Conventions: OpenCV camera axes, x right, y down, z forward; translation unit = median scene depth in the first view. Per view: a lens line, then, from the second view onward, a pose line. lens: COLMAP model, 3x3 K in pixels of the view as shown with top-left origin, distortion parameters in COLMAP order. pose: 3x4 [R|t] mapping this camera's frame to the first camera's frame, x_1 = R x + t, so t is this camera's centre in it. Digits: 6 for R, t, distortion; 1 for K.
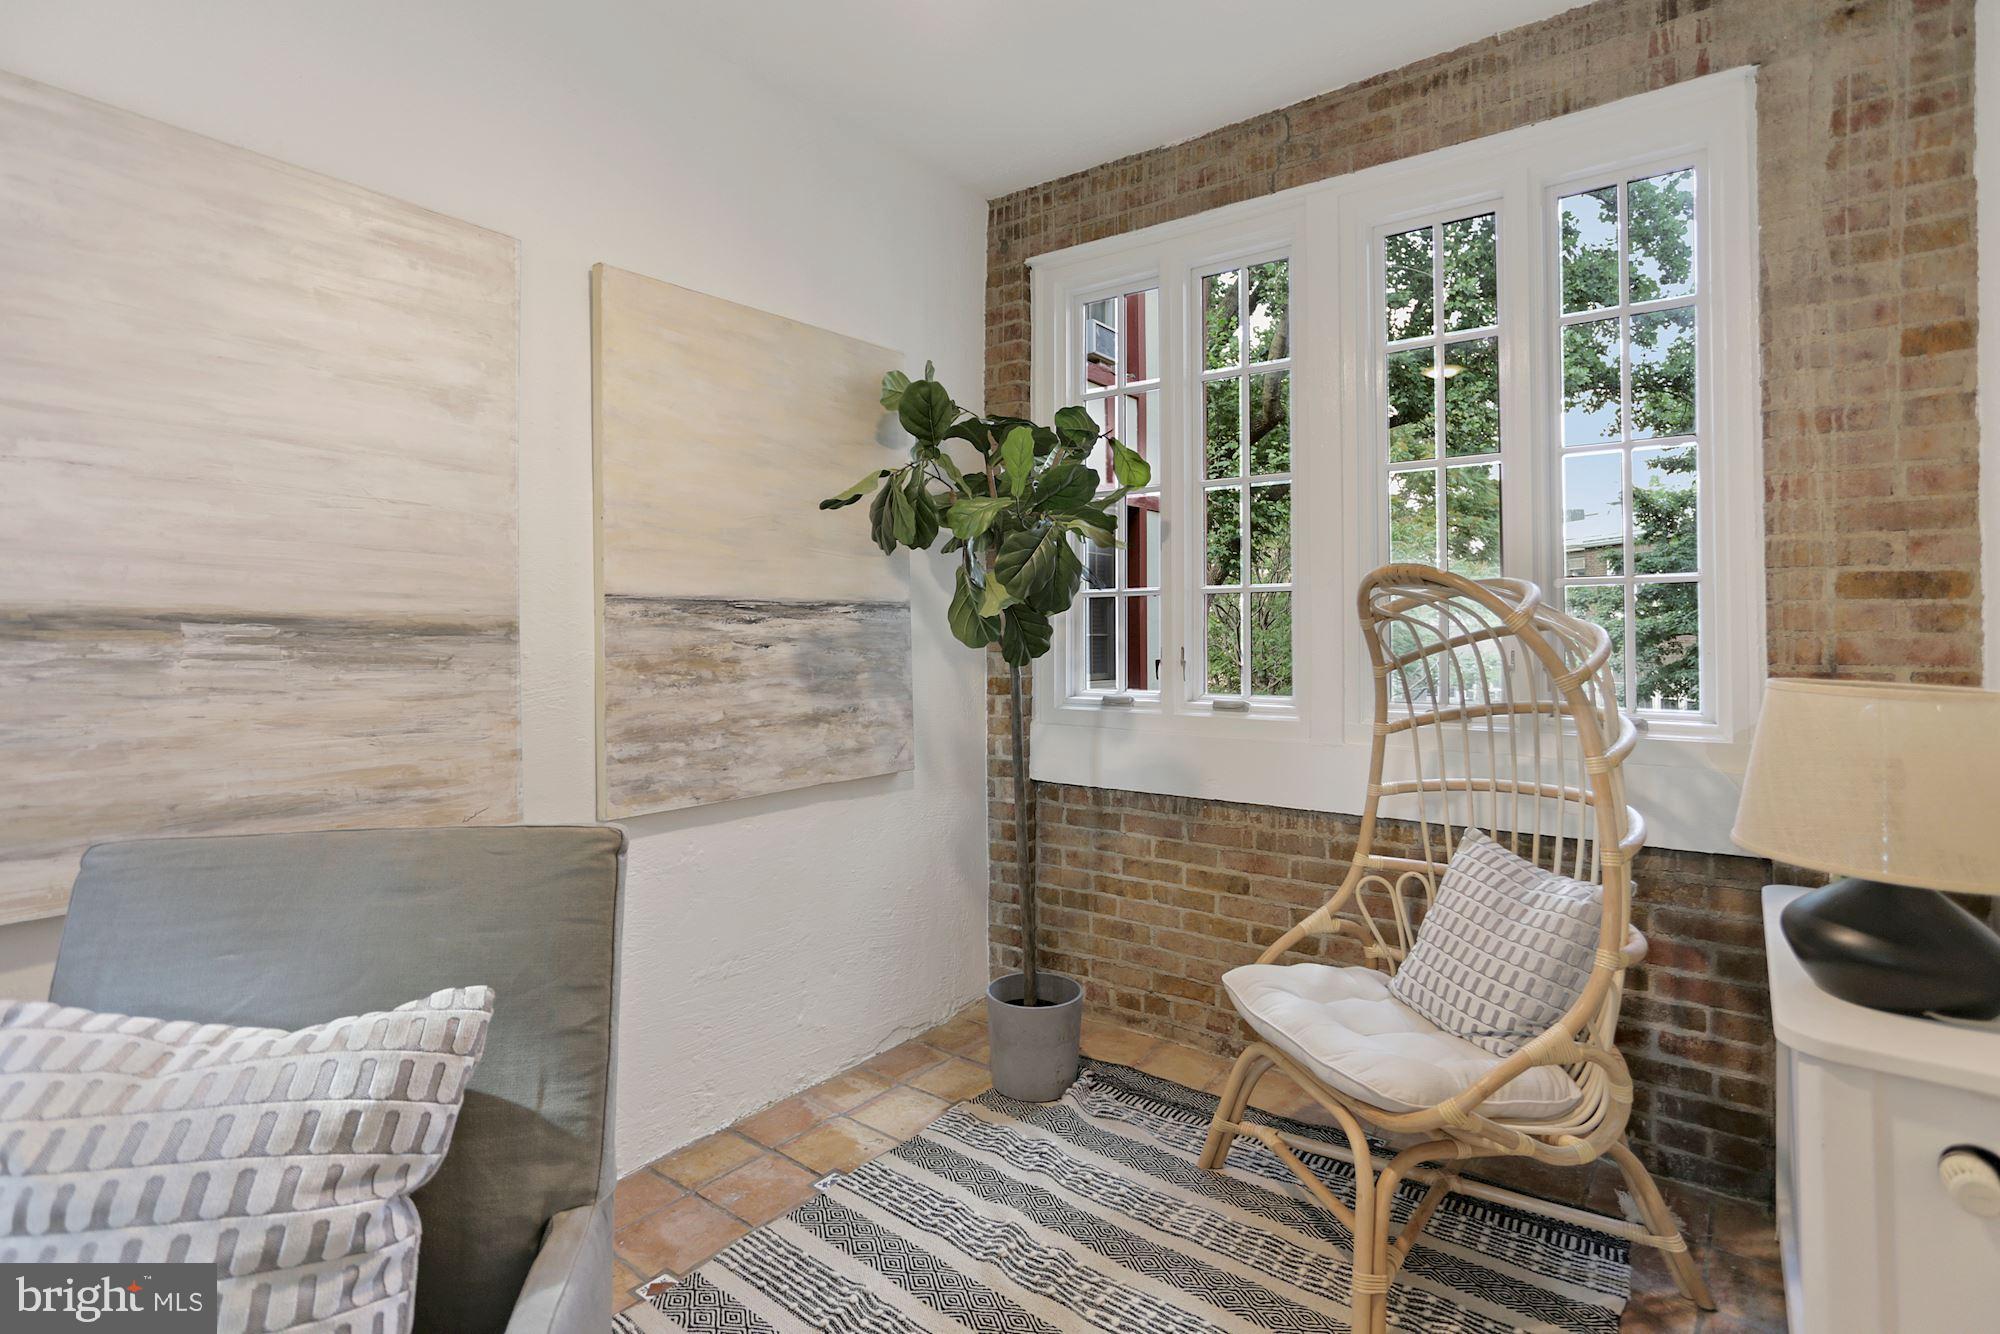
lens RADIAL K [[991.2, 0, 1005.3], [0, 991.2, 616.1], [0, 0, 1]] dist [-0.053007, 0.039707]
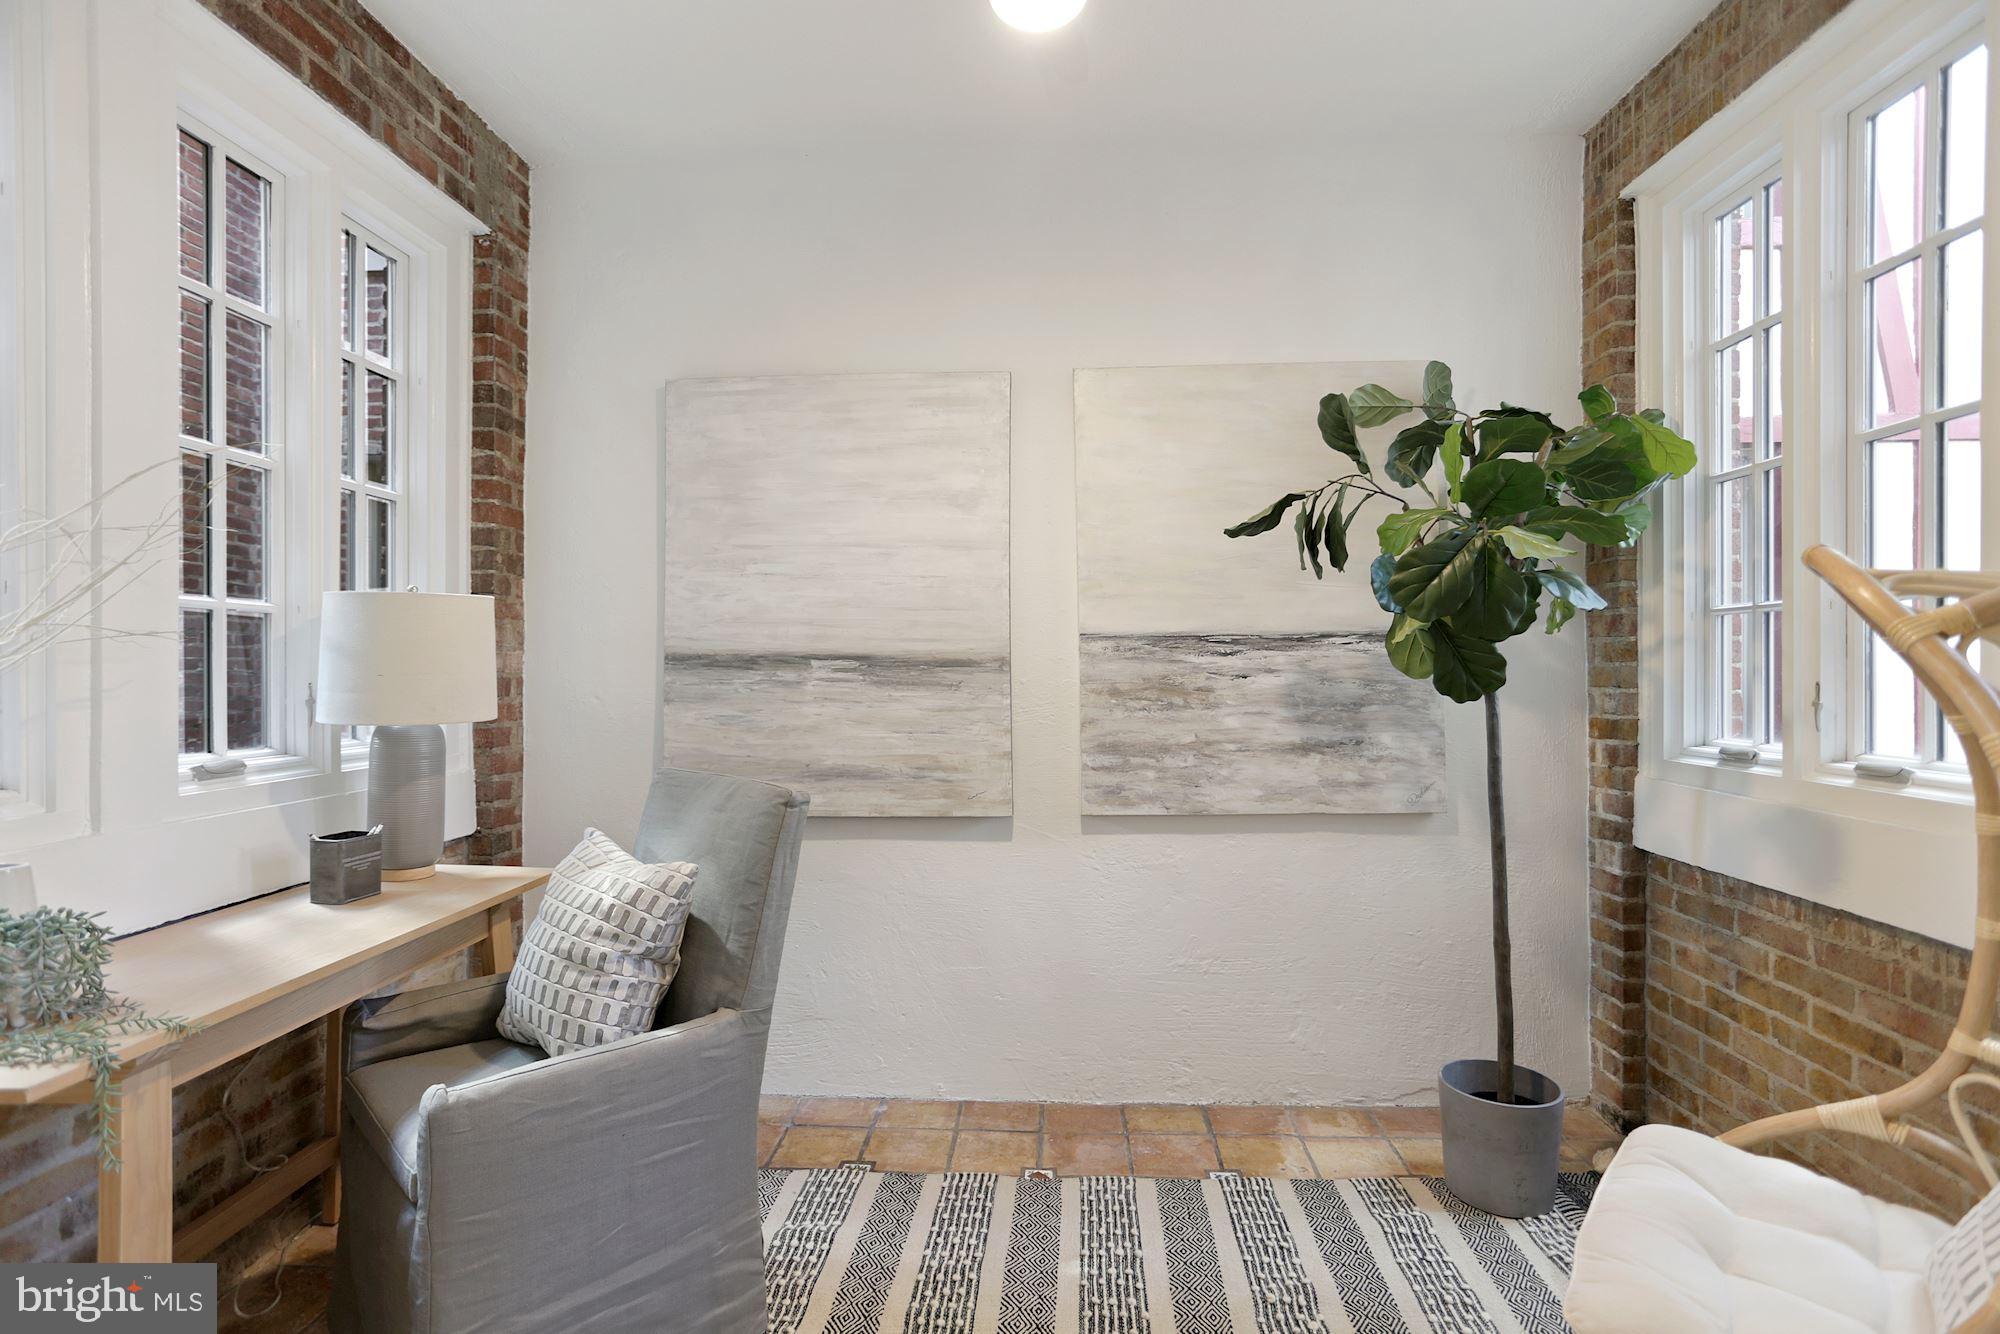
lens RADIAL K [[969.6, 0, 1006.2], [0, 969.6, 674.1], [0, 0, 1]] dist [-0.050938, 0.036240]
pose [[0.567379, 0.001639, -0.823455, 0.453953], [0.016313, 0.999779, 0.013230, 0.008974], [0.823295, -0.020939, 0.567227, 0.183069]]
